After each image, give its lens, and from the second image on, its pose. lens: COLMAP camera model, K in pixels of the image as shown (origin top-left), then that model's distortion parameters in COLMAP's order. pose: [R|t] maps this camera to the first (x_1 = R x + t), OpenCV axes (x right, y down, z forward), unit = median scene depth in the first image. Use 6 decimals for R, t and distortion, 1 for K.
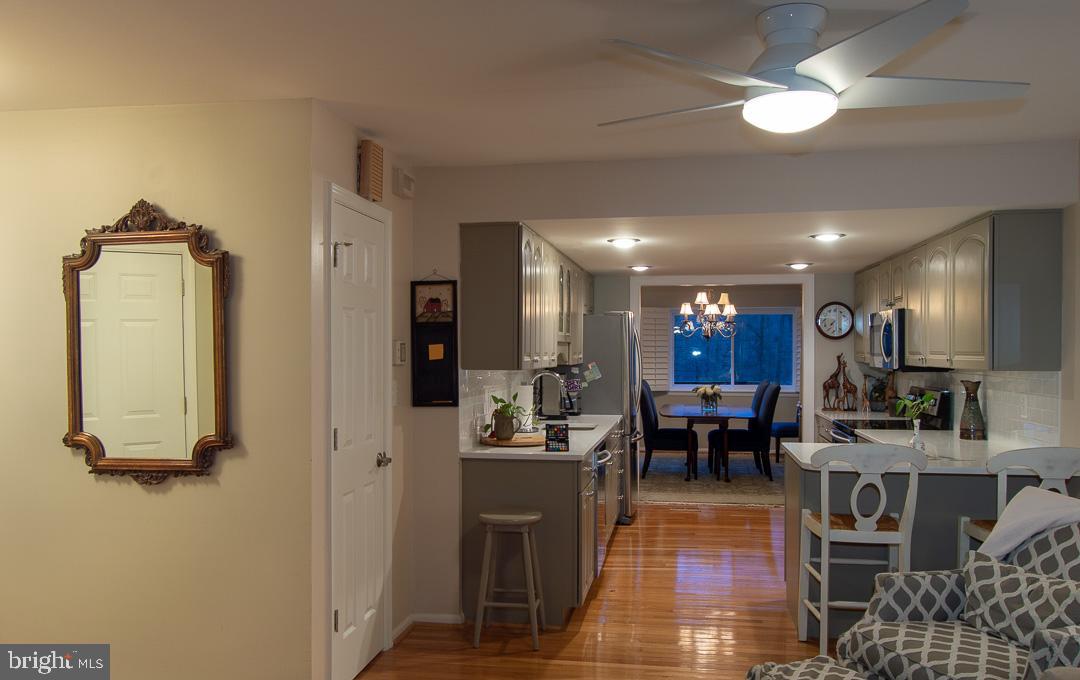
lens RADIAL K [[918.1, 0, 539.7], [0, 918.1, 372.4], [0, 0, 1]] dist [-0.044655, 0.001600]
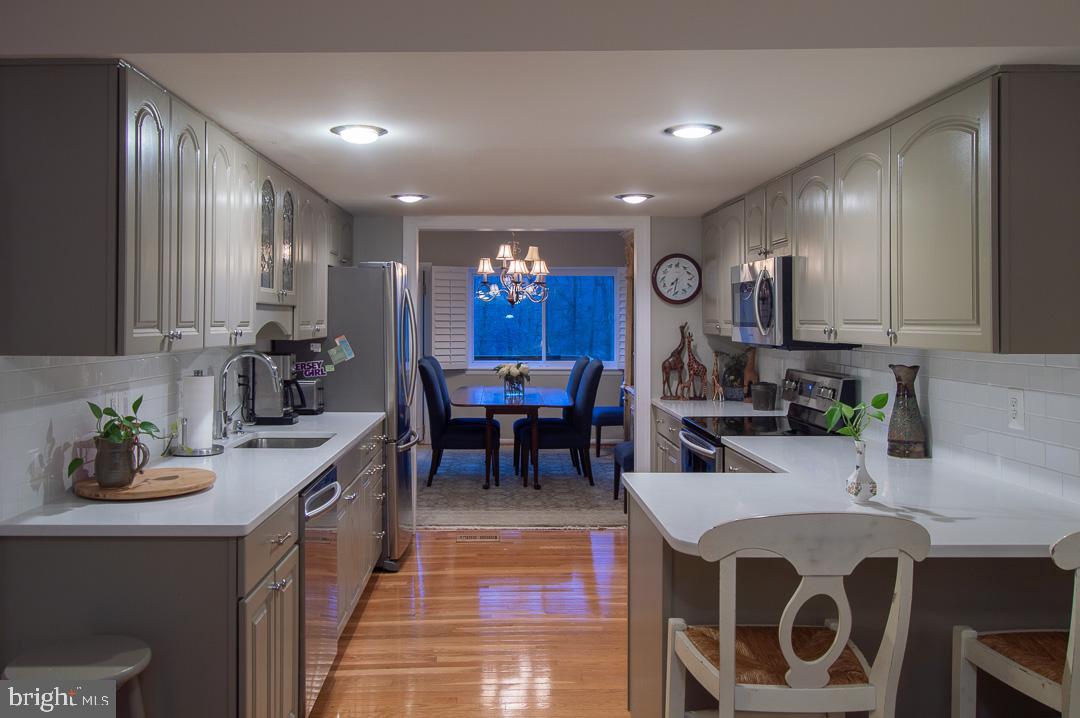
lens RADIAL K [[879.2, 0, 540.0], [0, 879.2, 359.0], [0, 0, 1]] dist [-0.006455, -0.000733]
pose [[0.980021, -0.007433, 0.198757, 0.069729], [0.003423, 0.999784, 0.020513, -0.006358], [-0.198867, -0.019423, 0.979834, 0.316199]]
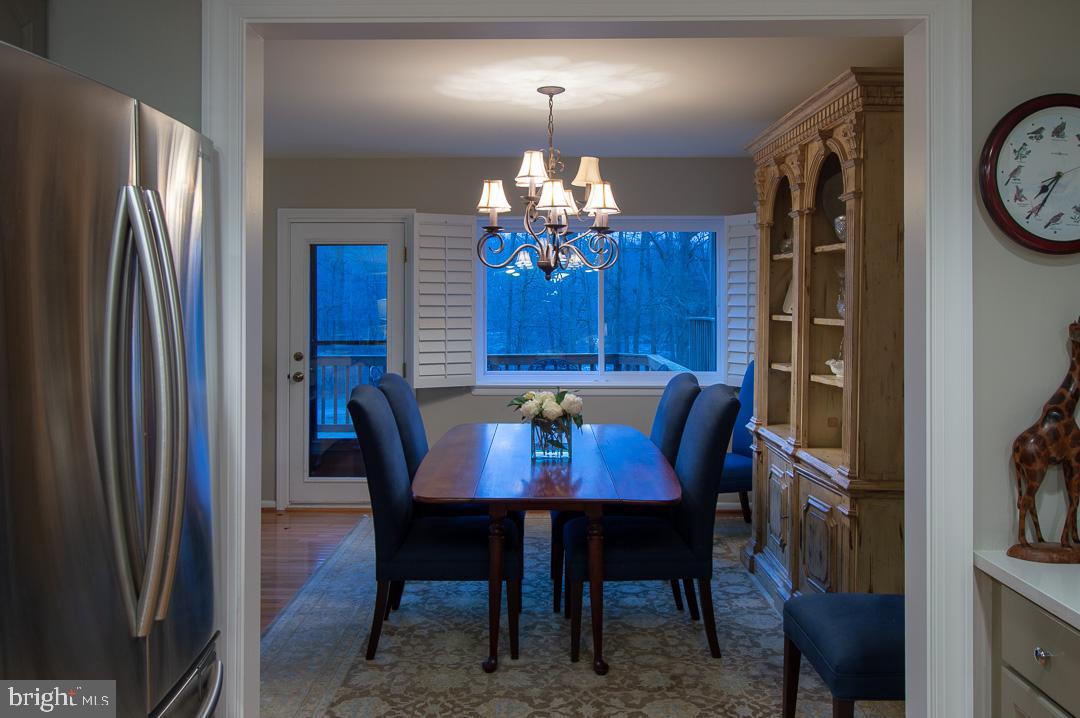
lens RADIAL K [[809.0, 0, 540.0], [0, 809.0, 359.0], [0, 0, 1]] dist [-0.007135, 0.004799]
pose [[0.988444, -0.011963, 0.151116, 0.157263], [0.005366, 0.999018, 0.043991, -0.018586], [-0.151494, -0.042671, 0.987537, 0.810303]]
